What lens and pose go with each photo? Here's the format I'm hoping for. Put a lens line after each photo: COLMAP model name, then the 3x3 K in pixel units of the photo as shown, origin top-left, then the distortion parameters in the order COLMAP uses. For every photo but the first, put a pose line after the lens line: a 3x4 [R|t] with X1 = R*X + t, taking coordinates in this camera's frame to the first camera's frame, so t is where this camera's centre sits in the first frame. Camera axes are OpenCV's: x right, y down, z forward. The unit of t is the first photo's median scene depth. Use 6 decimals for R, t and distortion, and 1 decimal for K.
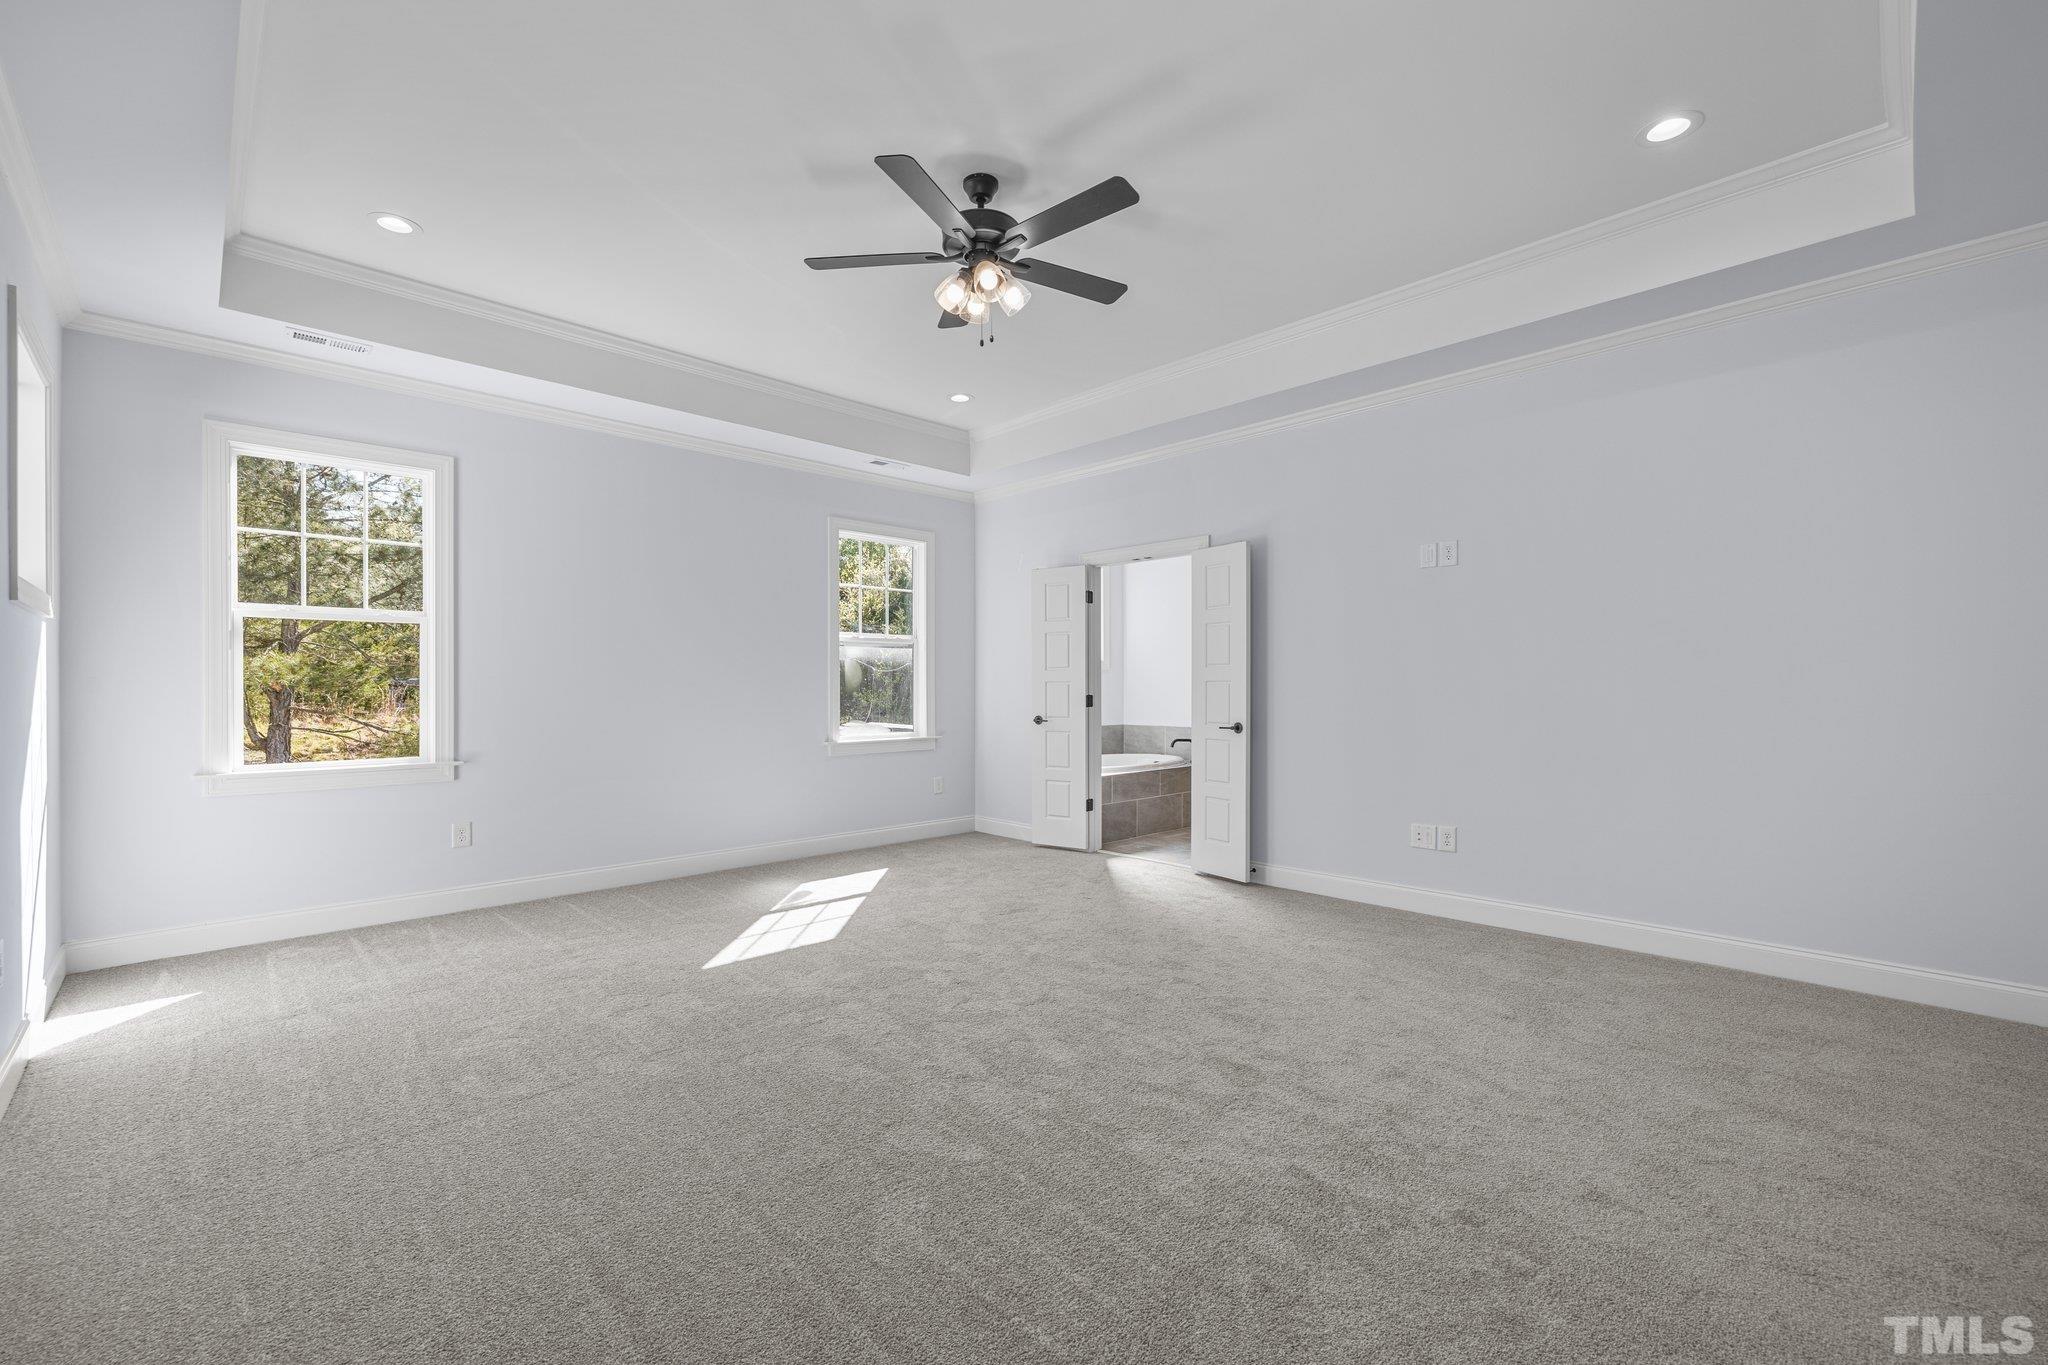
lens RADIAL K [[864.5, 0, 1017.0], [0, 864.5, 680.7], [0, 0, 1]] dist [-0.002436, -0.000062]
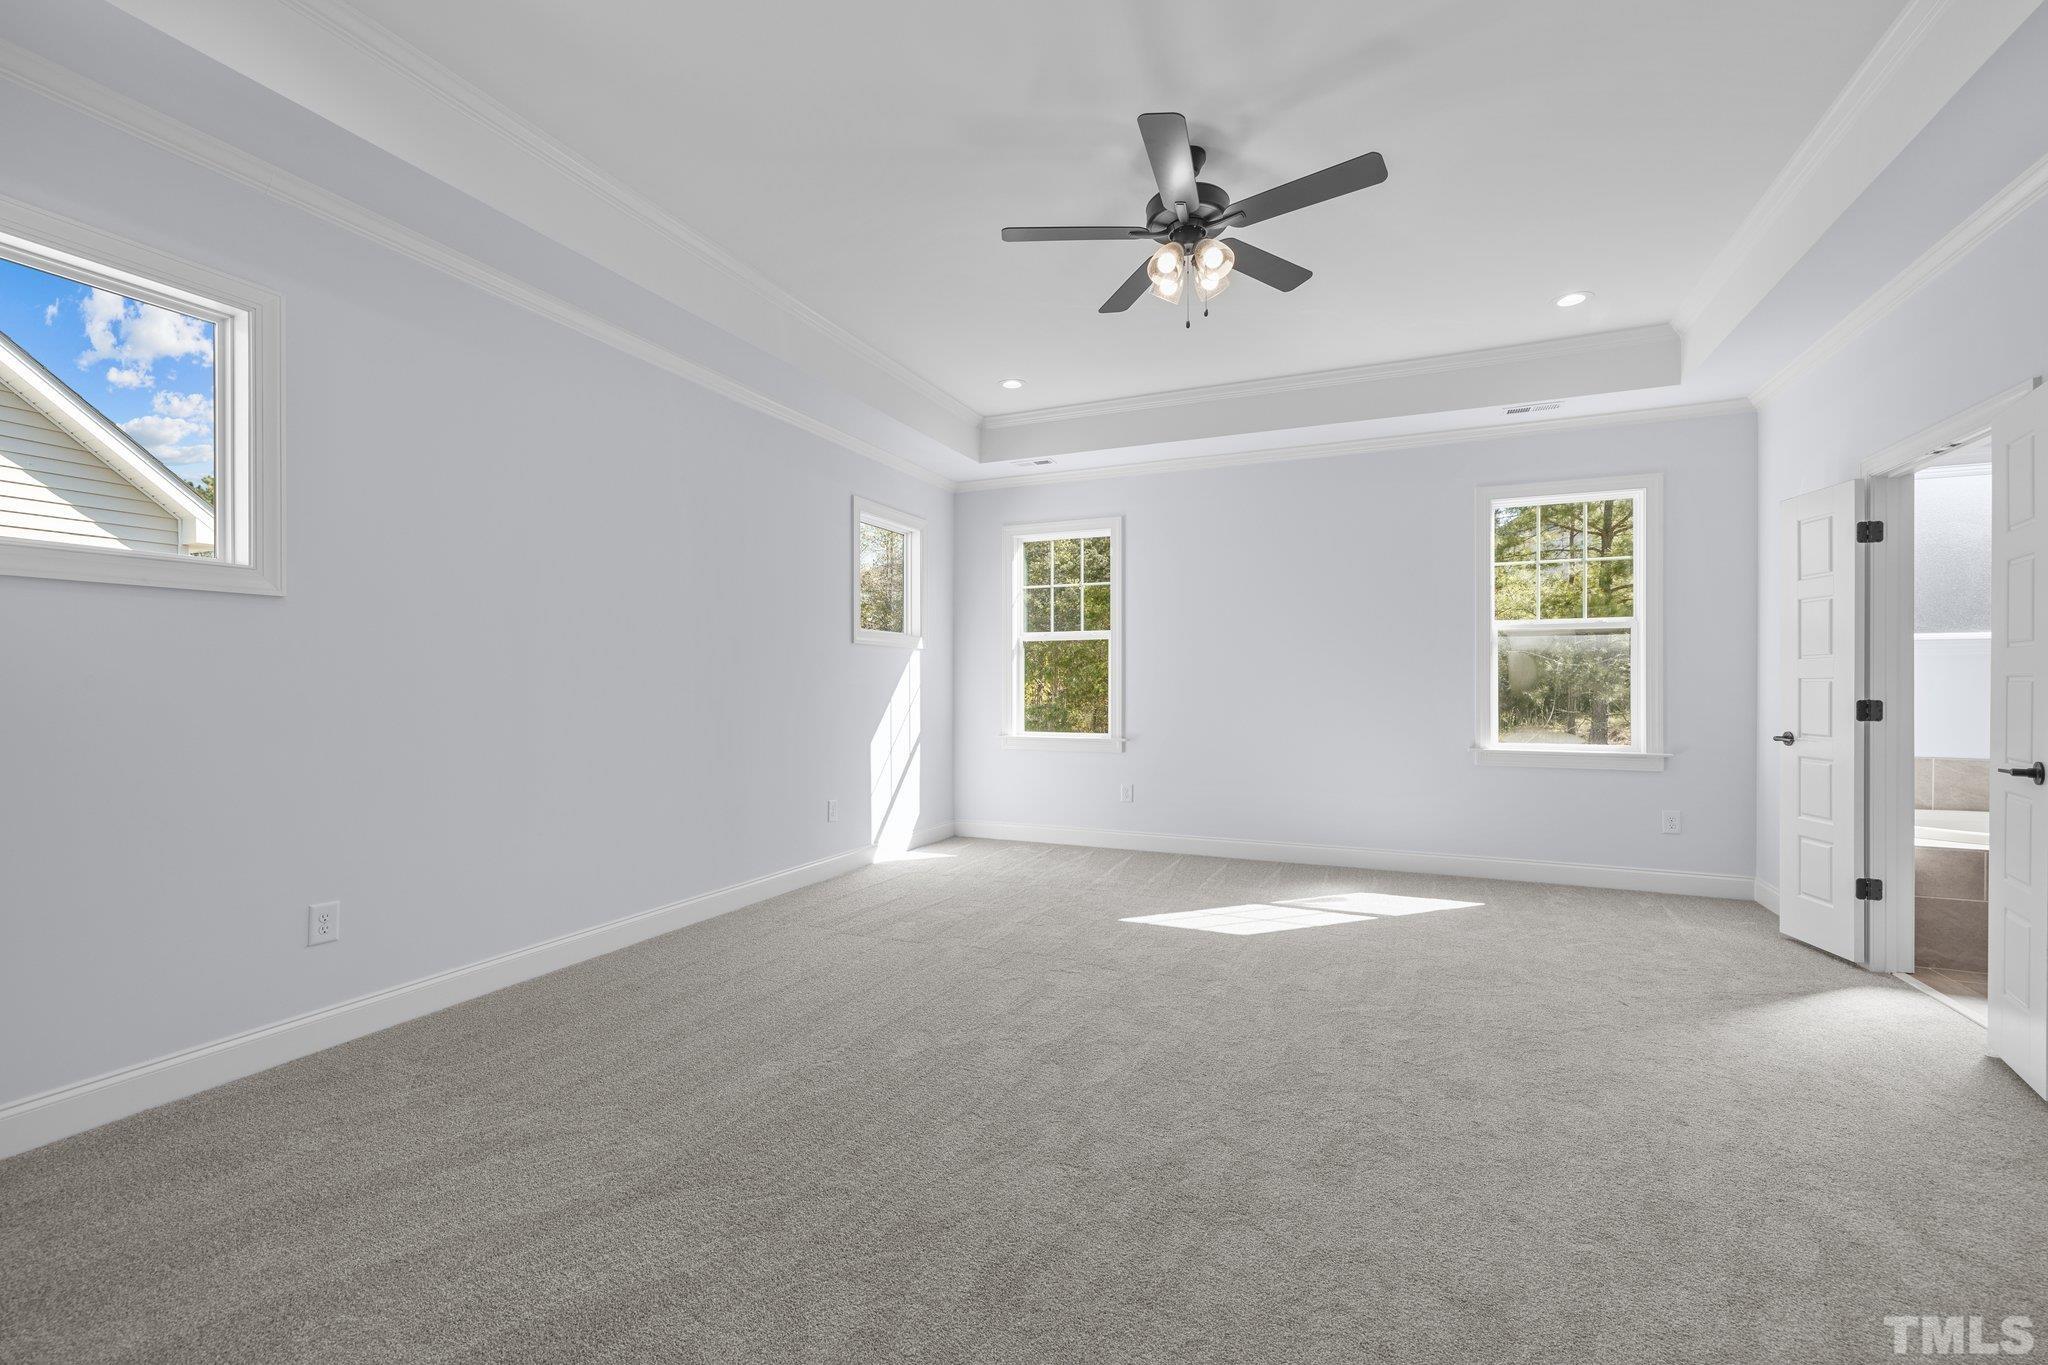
lens RADIAL K [[864.5, 0, 1008.9], [0, 864.5, 679.6], [0, 0, 1]] dist [-0.002436, -0.000062]
pose [[0.366124, -0.003738, -0.930559, 0.414988], [0.005331, 0.999984, -0.001919, 0.000792], [0.930551, -0.004258, 0.366138, 0.249684]]
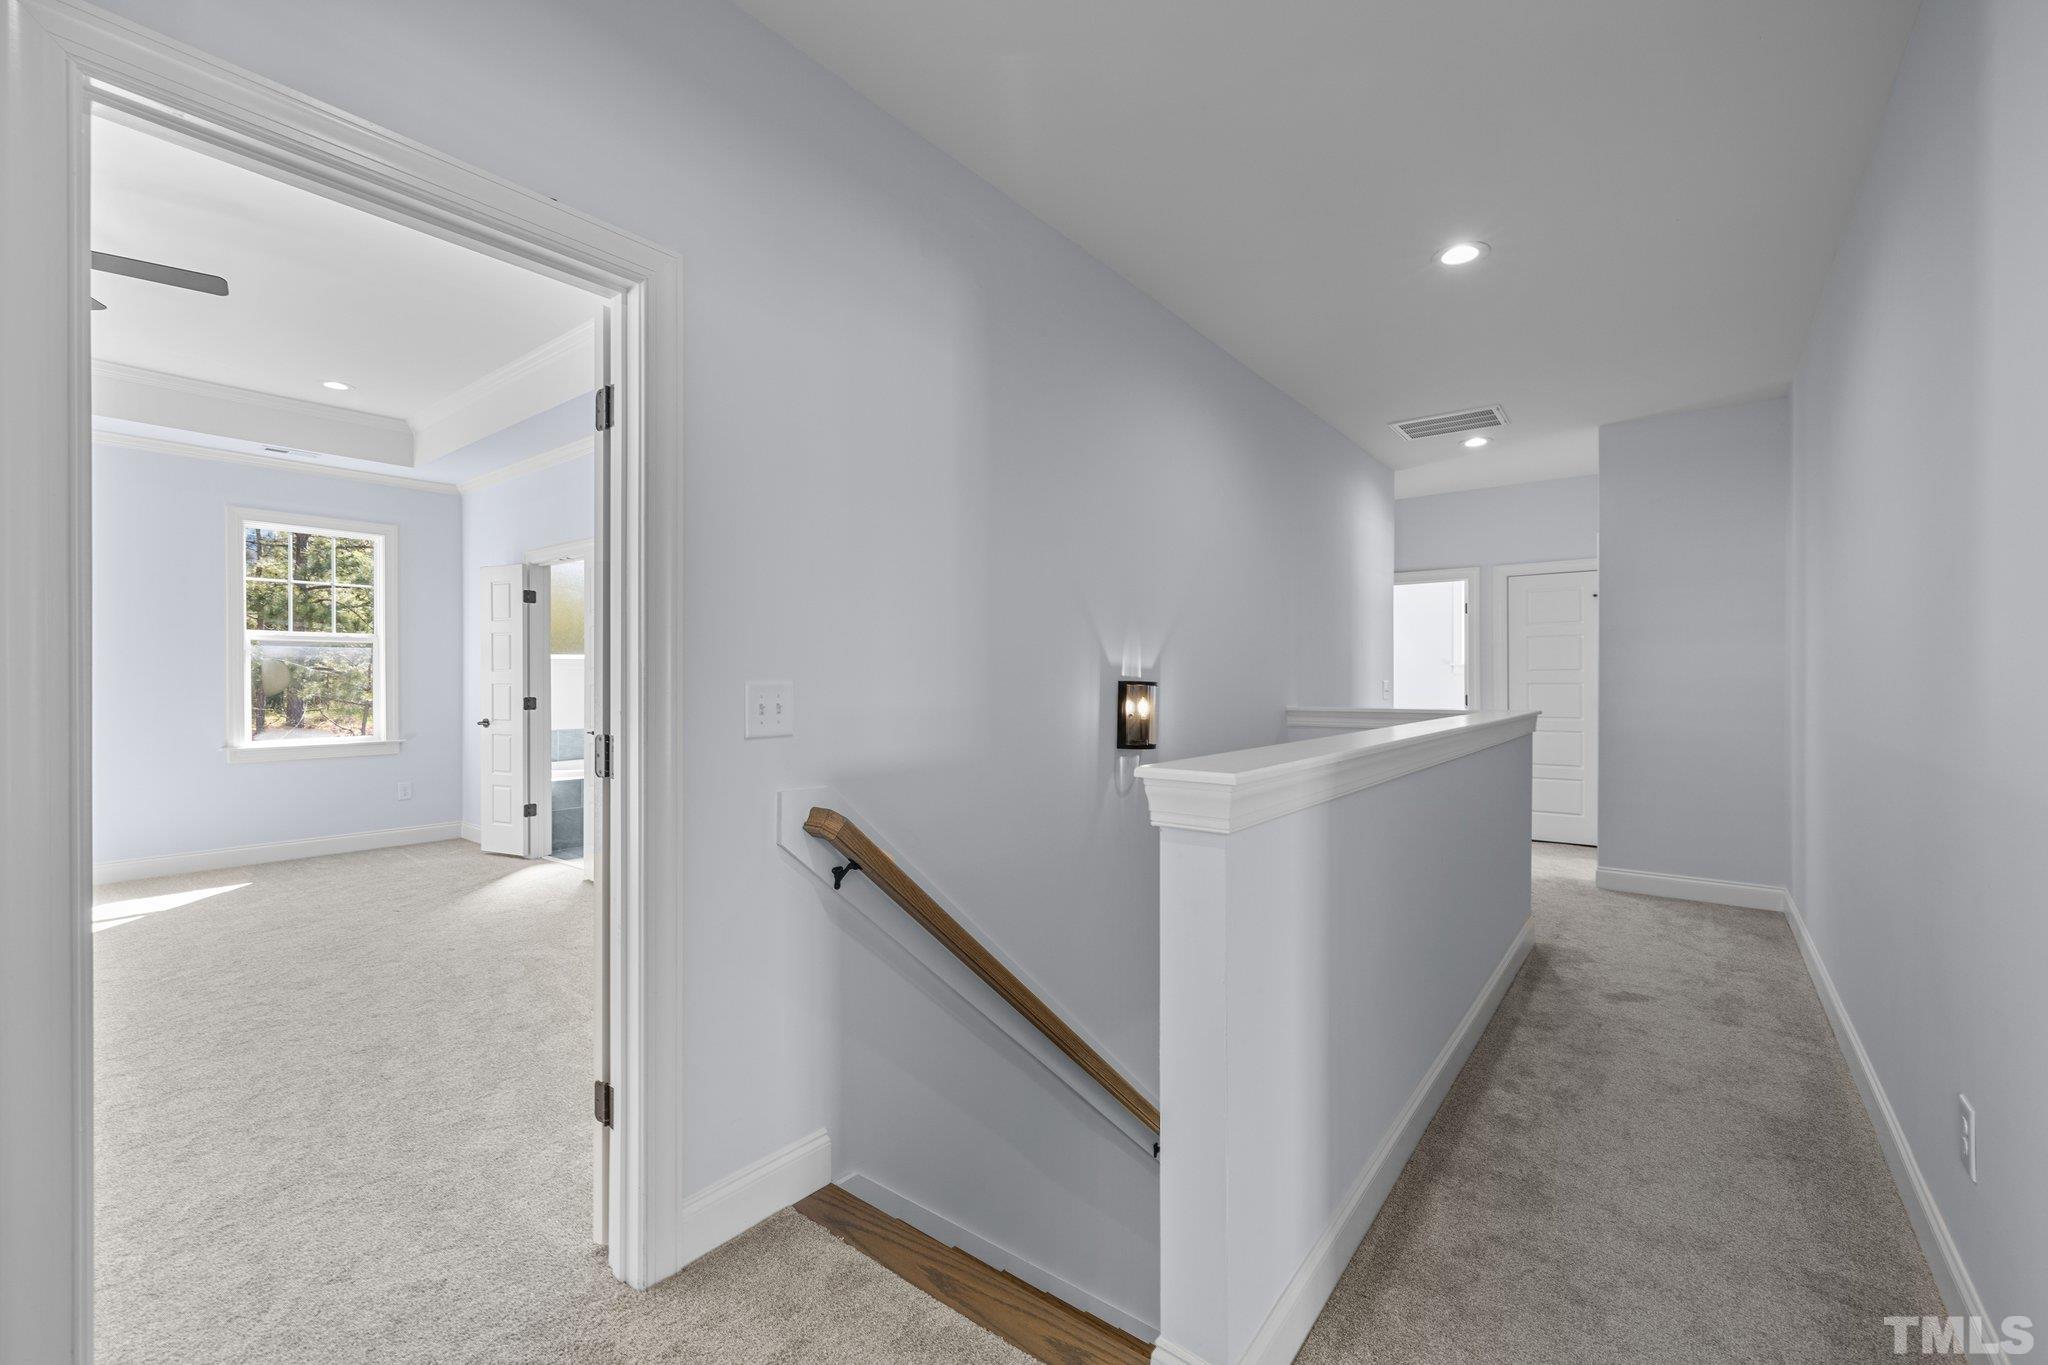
lens RADIAL K [[864.5, 0, 1038.3], [0, 864.5, 686.5], [0, 0, 1]] dist [-0.002436, -0.000062]
pose [[0.990370, -0.000032, 0.138443, 0.519648], [-0.002627, 0.999816, 0.019027, -0.016275], [-0.138418, -0.019208, 0.990188, -0.042275]]
